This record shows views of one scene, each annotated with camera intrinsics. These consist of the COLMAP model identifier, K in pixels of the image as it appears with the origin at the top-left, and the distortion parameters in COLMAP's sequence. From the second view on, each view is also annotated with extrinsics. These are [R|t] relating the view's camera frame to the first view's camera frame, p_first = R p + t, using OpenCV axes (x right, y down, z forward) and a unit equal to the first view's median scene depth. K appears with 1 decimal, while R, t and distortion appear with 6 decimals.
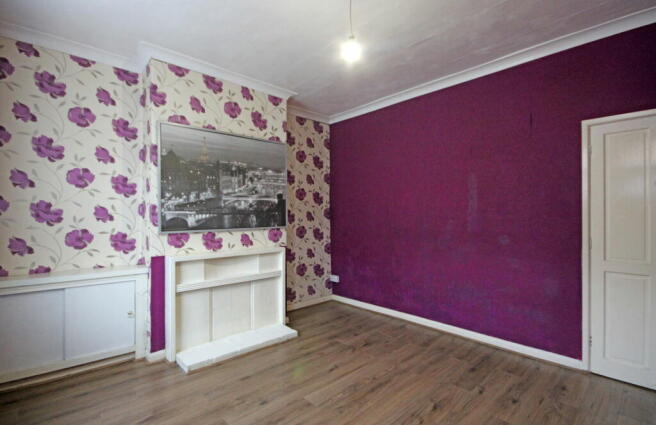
lens RADIAL K [[317.3, 0, 329.0], [0, 317.3, 211.1], [0, 0, 1]] dist [-0.010972, -0.001859]
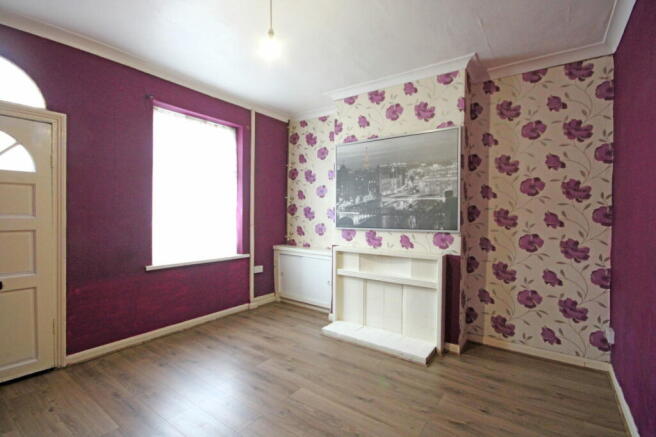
lens RADIAL K [[304.4, 0, 328.8], [0, 304.4, 220.9], [0, 0, 1]] dist [-0.001627, 0.001018]
pose [[0.183712, 0.016187, -0.982847, 0.628872], [-0.007864, 0.999857, 0.014997, 0.016542], [0.982949, 0.004973, 0.183813, 0.618795]]
